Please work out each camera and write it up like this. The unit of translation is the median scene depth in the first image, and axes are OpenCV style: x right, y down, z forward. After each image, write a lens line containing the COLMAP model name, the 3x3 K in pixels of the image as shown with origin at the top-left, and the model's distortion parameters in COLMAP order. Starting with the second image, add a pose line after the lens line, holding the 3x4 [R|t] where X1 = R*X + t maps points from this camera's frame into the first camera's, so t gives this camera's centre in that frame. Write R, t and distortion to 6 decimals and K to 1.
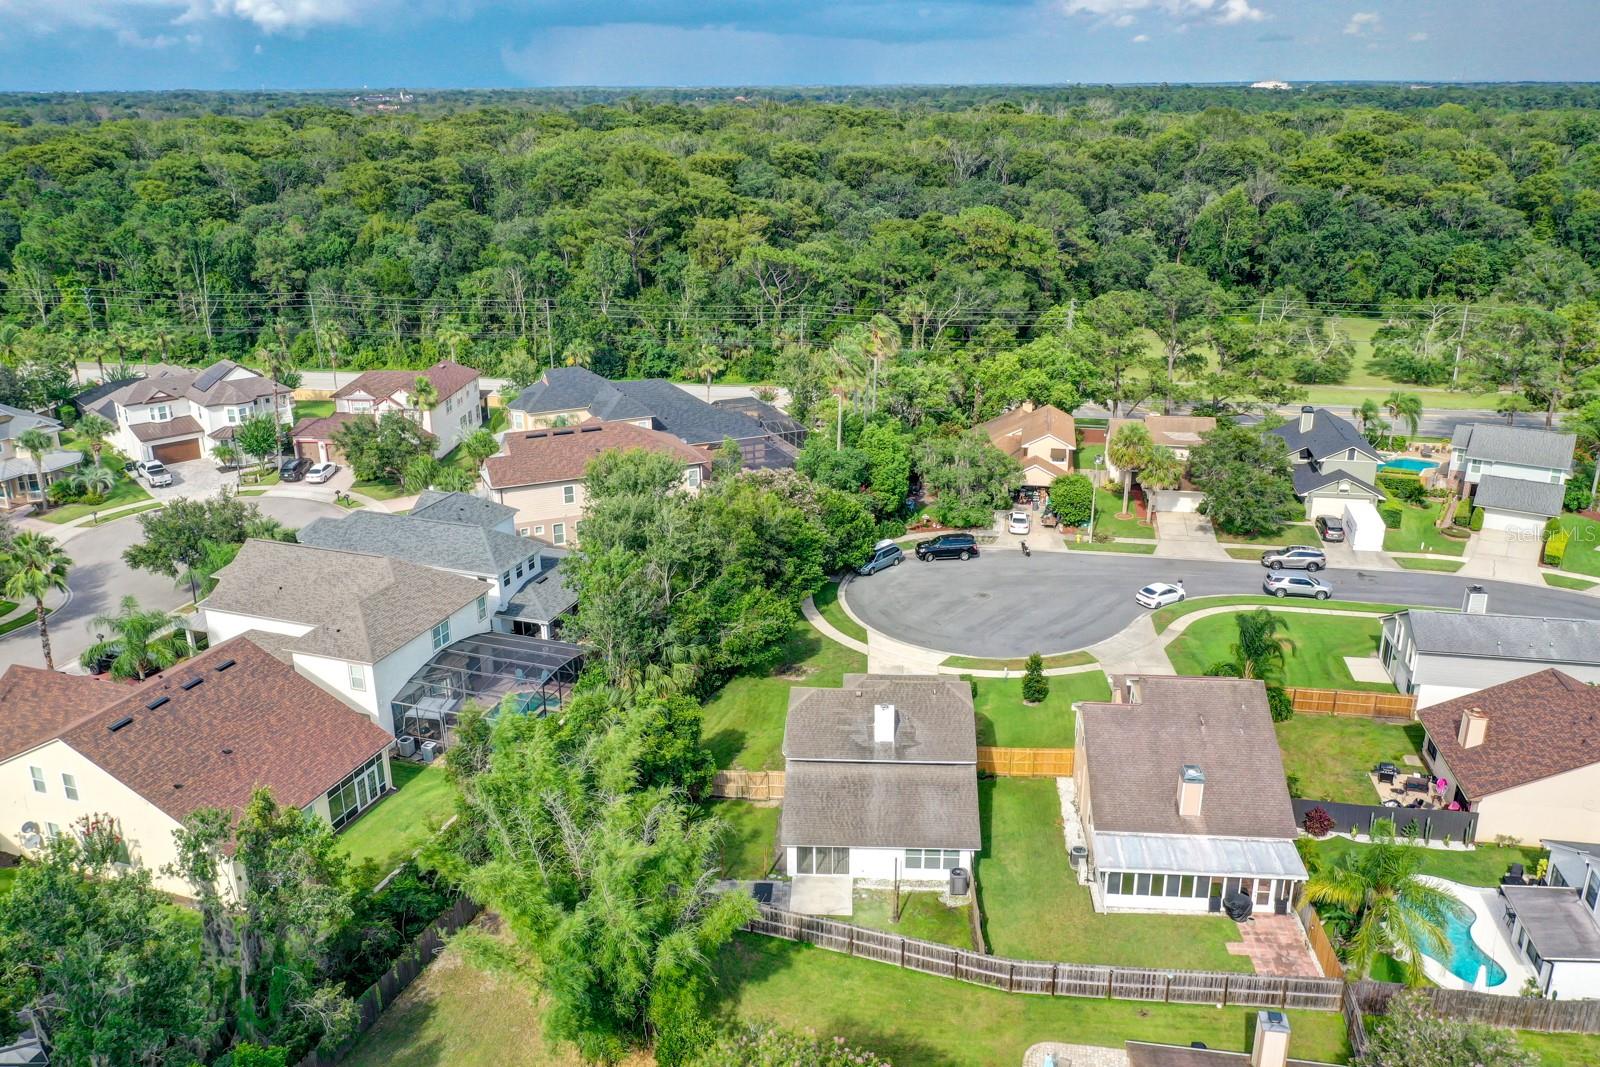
lens RADIAL K [[1522.9, 0, 806.9], [0, 1522.9, 496.8], [0, 0, 1]] dist [-0.000753, 0.010746]
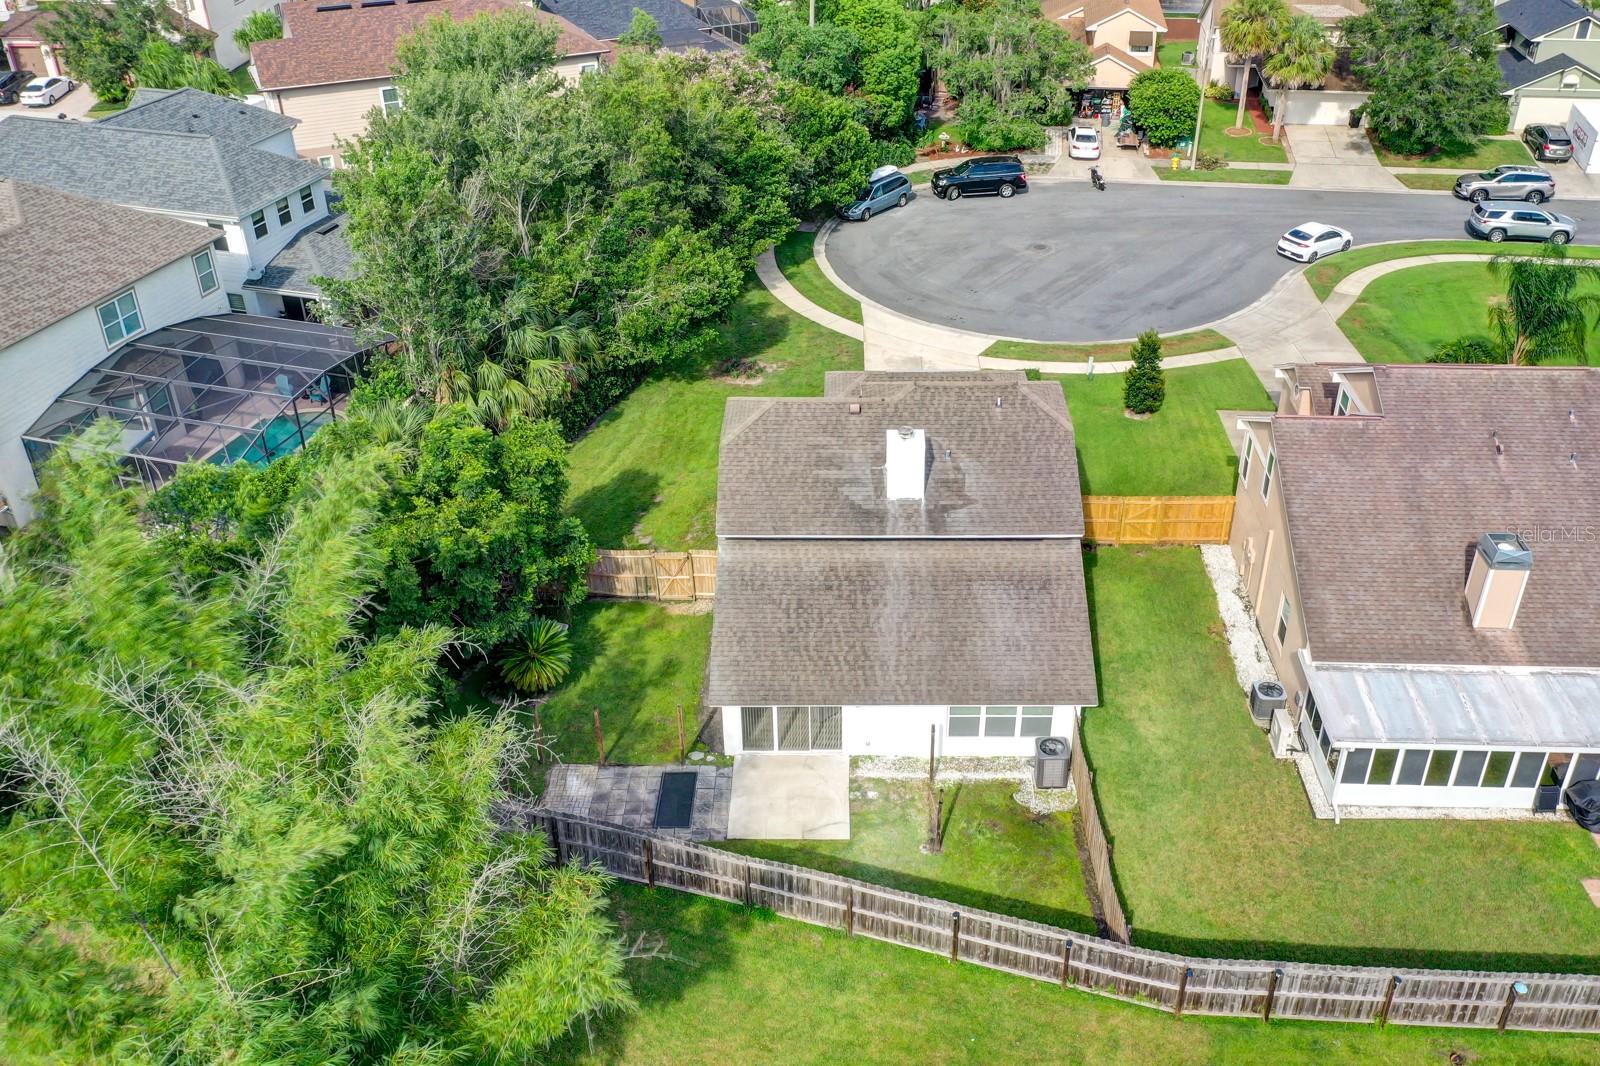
lens RADIAL K [[1522.9, 0, 806.9], [0, 1522.9, 496.3], [0, 0, 1]] dist [-0.000753, 0.010746]
pose [[0.999730, -0.020312, 0.011259, 0.008936], [0.017752, 0.980949, 0.193450, 0.046675], [-0.014974, -0.193198, 0.981046, 0.391400]]
